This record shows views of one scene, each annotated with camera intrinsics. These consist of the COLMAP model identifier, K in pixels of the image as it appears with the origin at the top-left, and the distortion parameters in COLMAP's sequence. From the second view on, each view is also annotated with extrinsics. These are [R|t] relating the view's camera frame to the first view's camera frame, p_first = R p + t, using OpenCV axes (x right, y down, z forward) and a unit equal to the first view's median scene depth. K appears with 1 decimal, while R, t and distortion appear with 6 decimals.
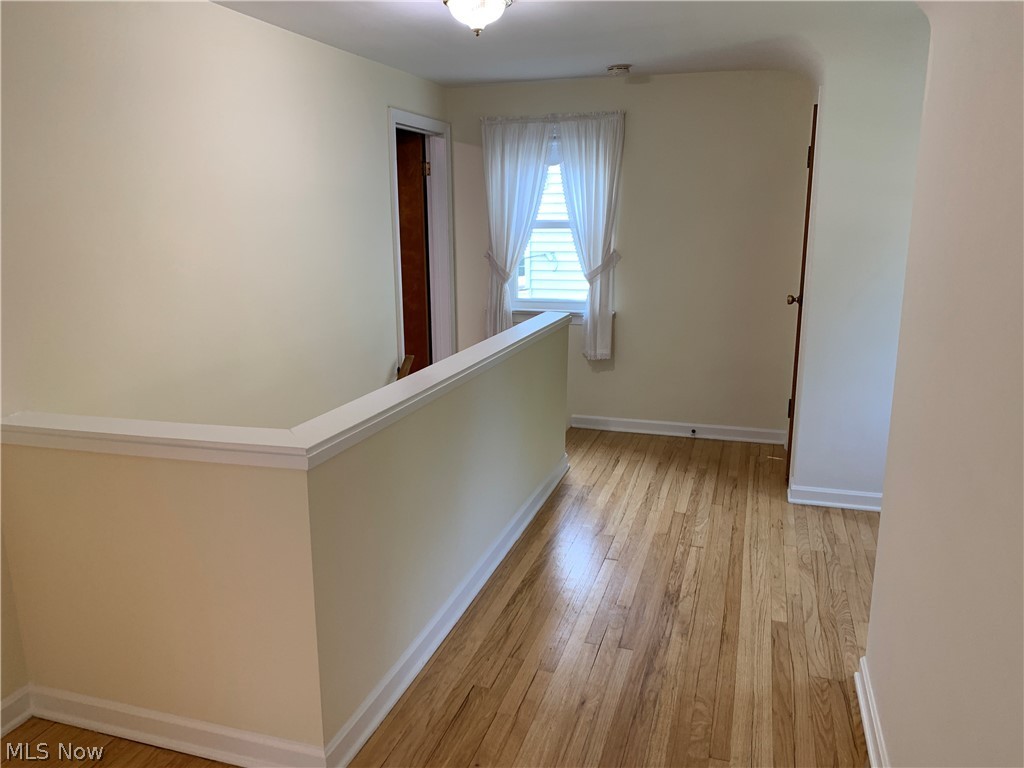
lens RADIAL K [[793.9, 0, 512.0], [0, 793.9, 384.0], [0, 0, 1]] dist [0.016934, -0.017689]
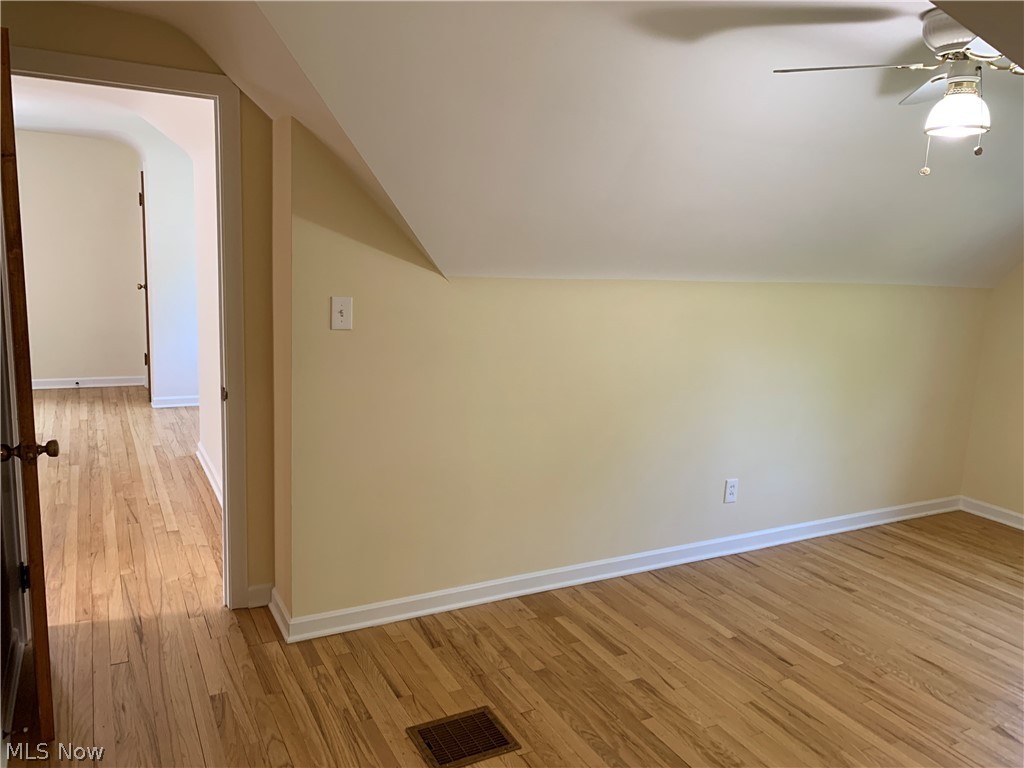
lens RADIAL K [[793.9, 0, 512.0], [0, 793.9, 384.0], [0, 0, 1]] dist [0.016934, -0.017689]
pose [[0.702017, -0.087656, 0.706745, -0.355777], [0.106370, 0.994170, 0.017646, 0.180245], [-0.704172, 0.062789, 0.707248, -0.849165]]
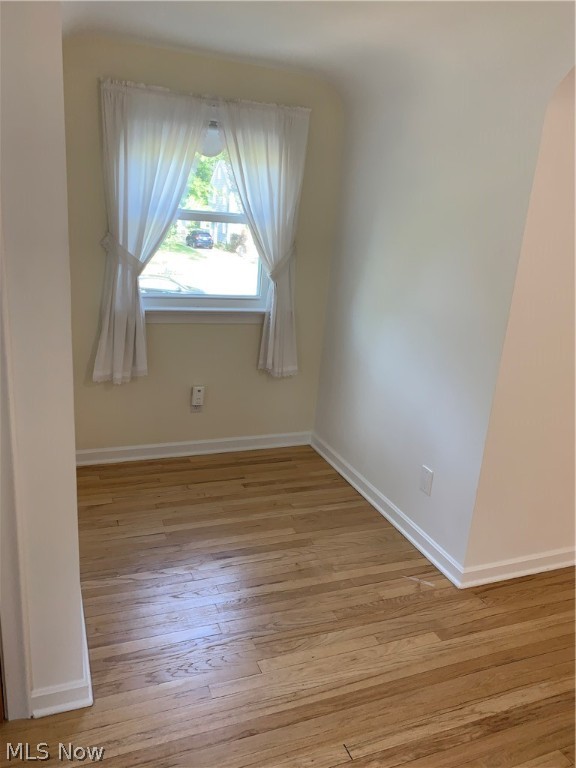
lens RADIAL K [[595.4, 0, 283.4], [0, 595.4, 382.0], [0, 0, 1]] dist [0.016934, -0.017689]
pose [[-0.640346, -0.251441, 0.725765, -0.013933], [0.097011, 0.910857, 0.401159, -0.289669], [-0.761936, 0.327287, -0.558871, 1.281910]]
